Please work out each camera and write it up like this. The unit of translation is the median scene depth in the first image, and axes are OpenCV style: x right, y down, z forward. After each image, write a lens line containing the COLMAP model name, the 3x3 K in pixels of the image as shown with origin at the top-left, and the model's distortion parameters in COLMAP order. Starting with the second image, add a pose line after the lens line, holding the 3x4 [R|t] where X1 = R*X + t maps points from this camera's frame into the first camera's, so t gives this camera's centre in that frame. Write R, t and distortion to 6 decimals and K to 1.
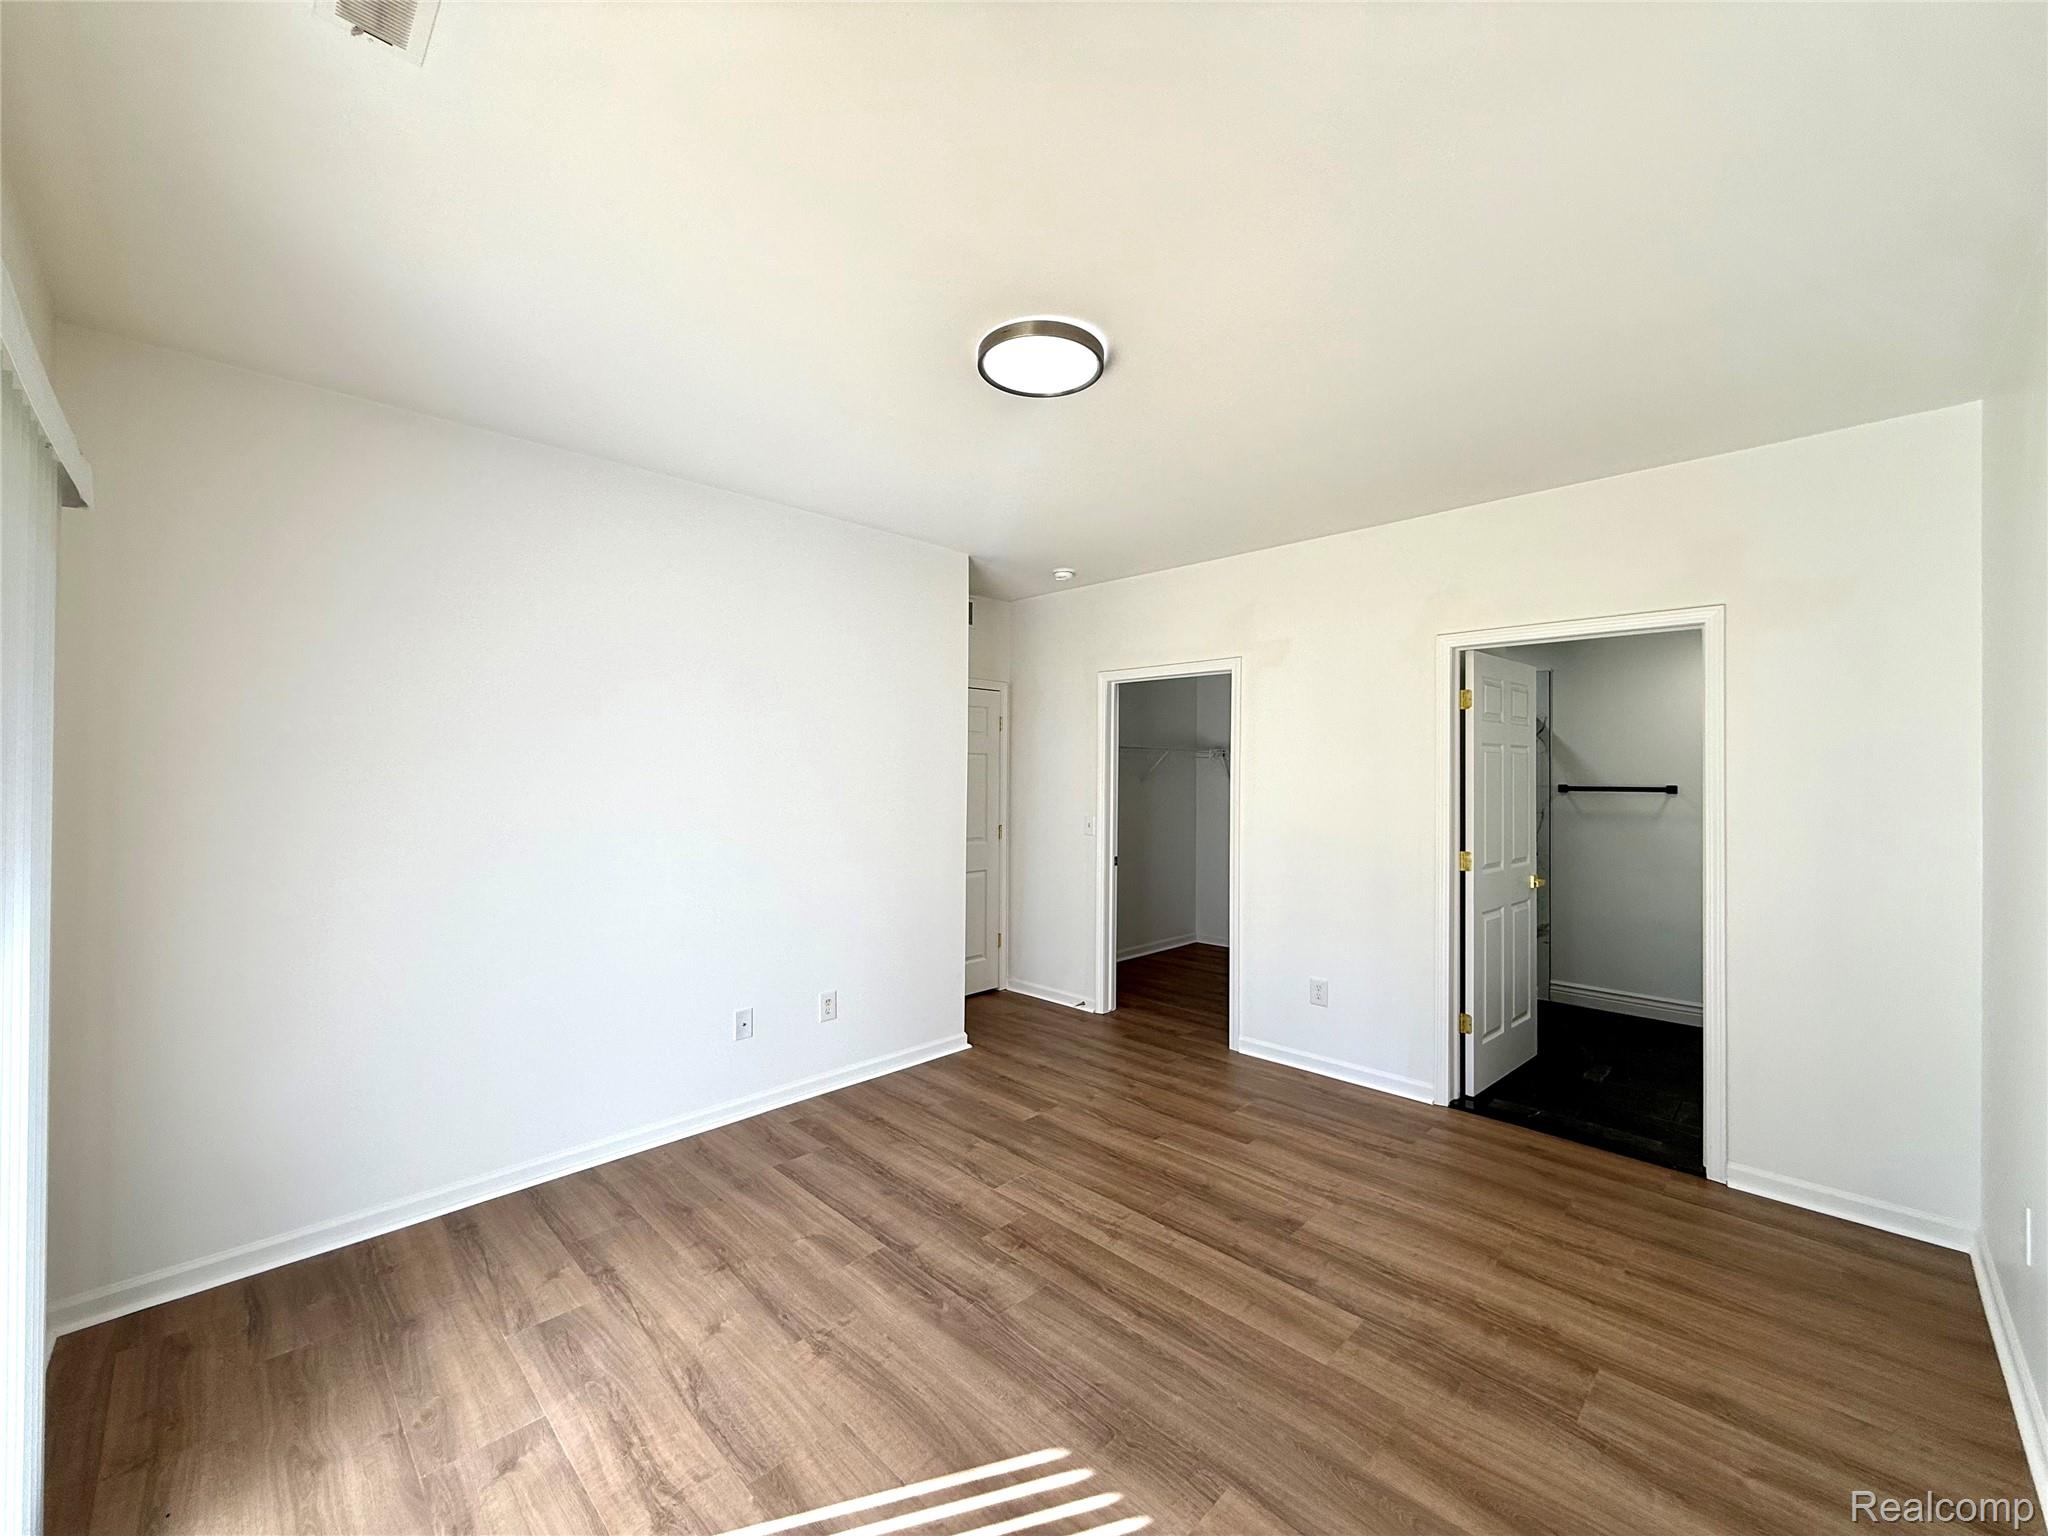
lens RADIAL K [[817.5, 0, 1015.4], [0, 817.5, 766.4], [0, 0, 1]] dist [-0.000946, 0.000319]
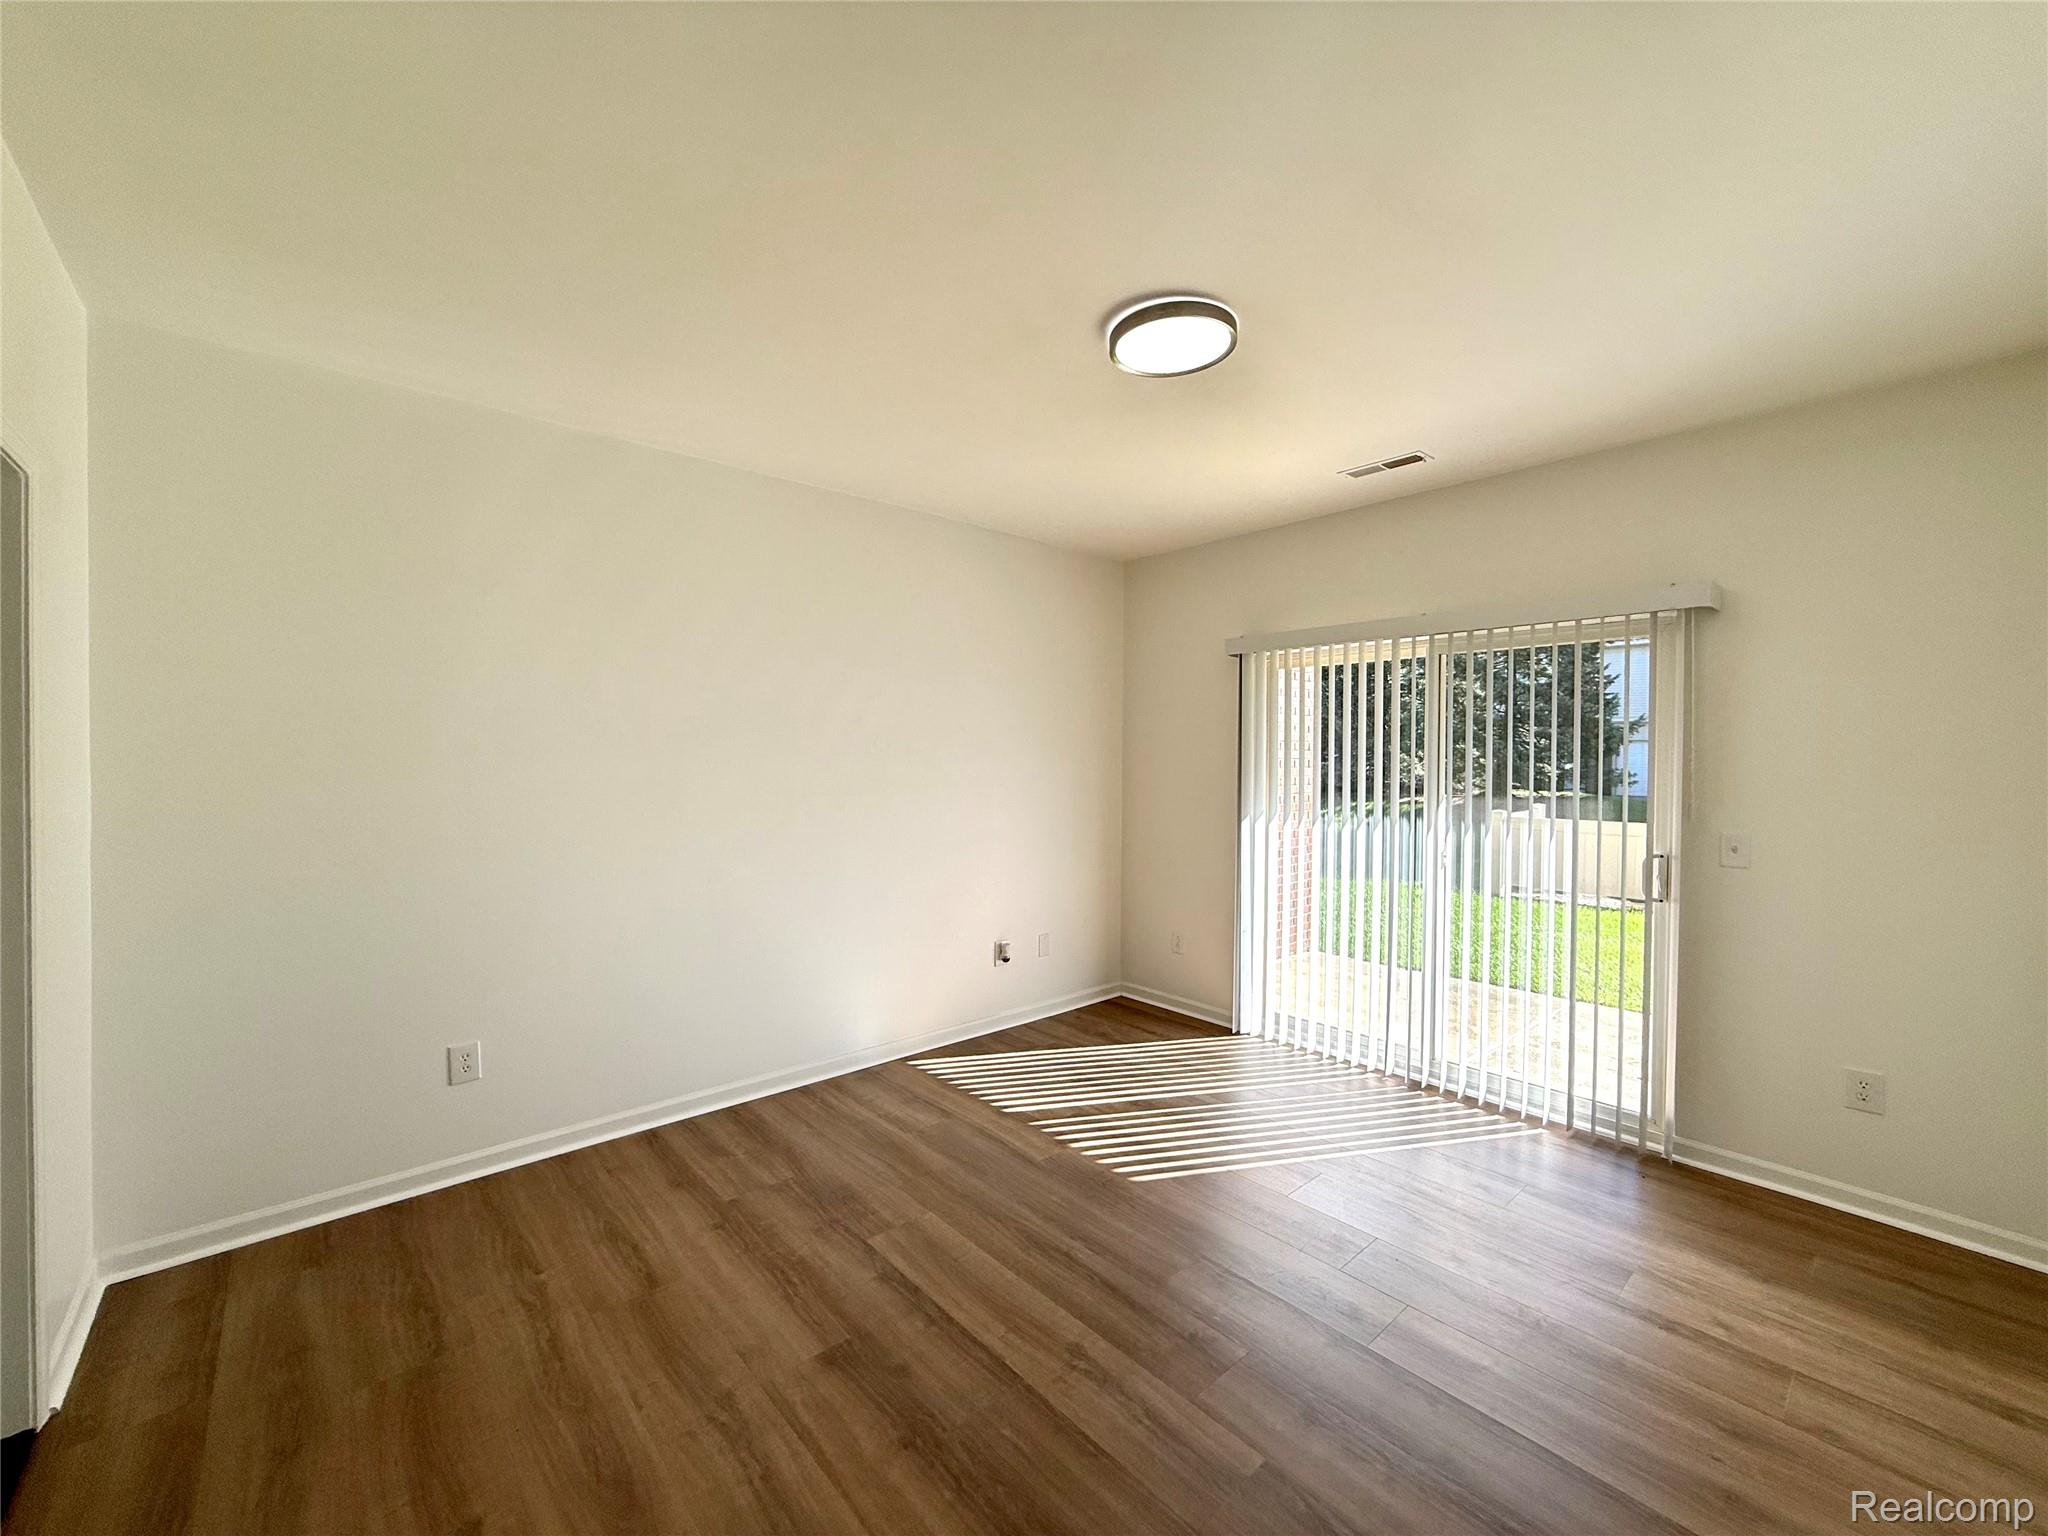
lens RADIAL K [[817.5, 0, 1015.4], [0, 817.5, 766.4], [0, 0, 1]] dist [-0.000946, 0.000319]
pose [[-0.997928, -0.010998, 0.063389, 0.140971], [-0.010698, 0.999930, 0.005070, 0.022174], [-0.063441, 0.004382, -0.997976, 1.848016]]
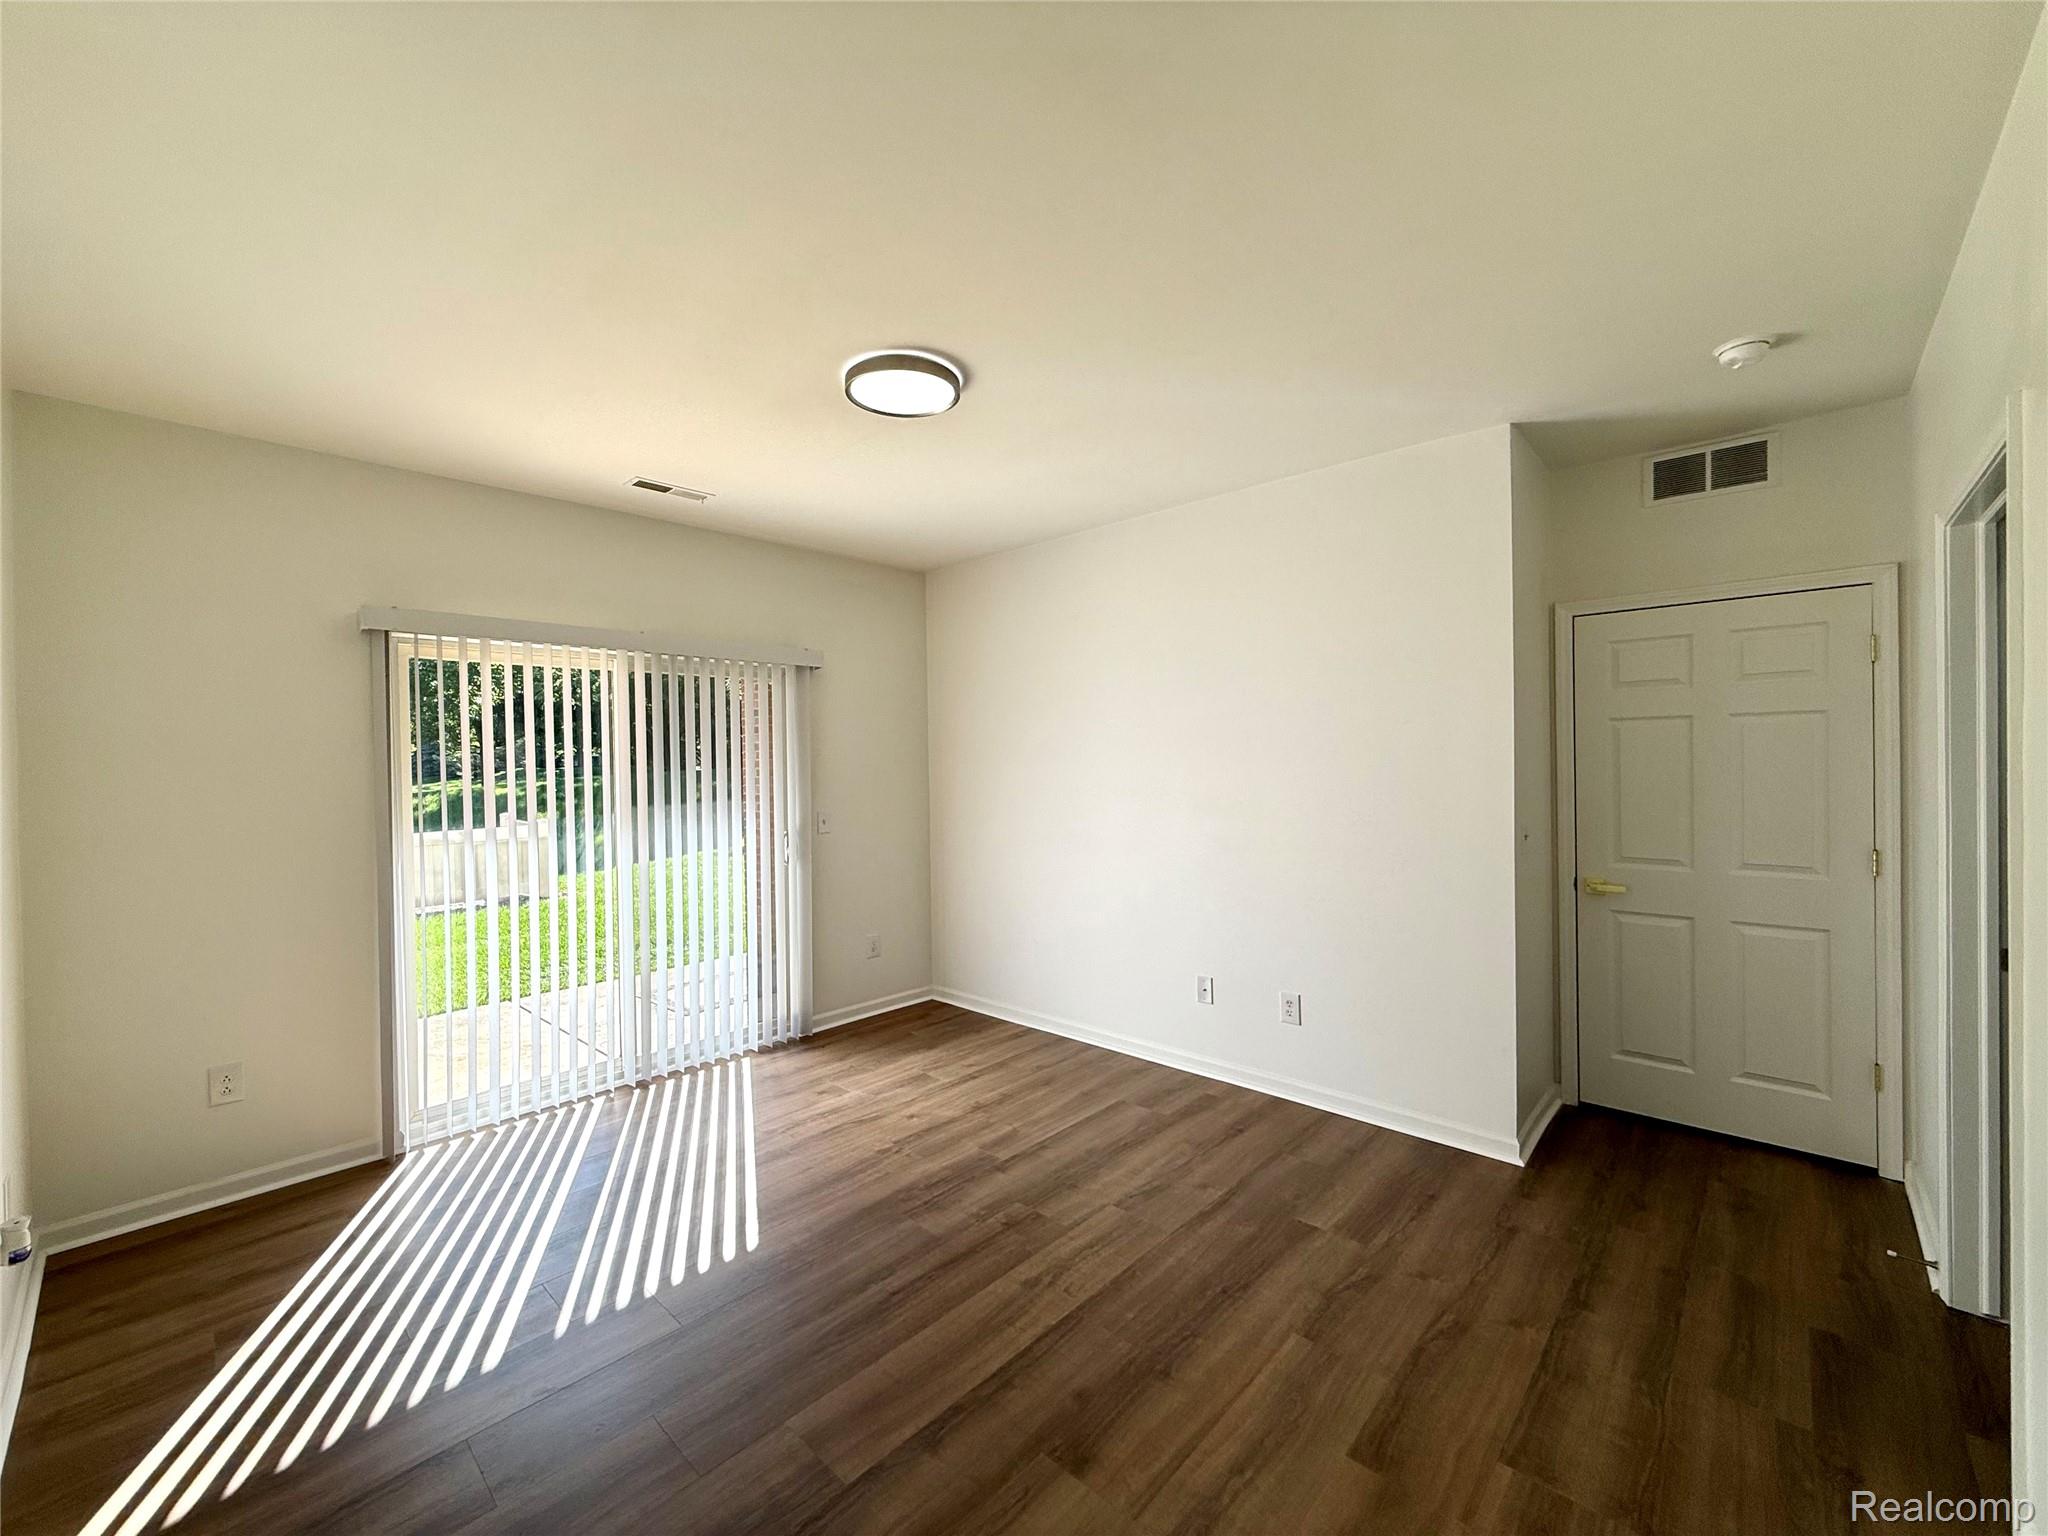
lens RADIAL K [[817.5, 0, 1015.4], [0, 817.5, 766.4], [0, 0, 1]] dist [-0.000946, 0.000319]
pose [[0.029400, 0.002352, -0.999565, 1.044192], [0.023802, 0.999712, 0.003053, 0.014104], [0.999284, -0.023881, 0.029336, 1.014784]]
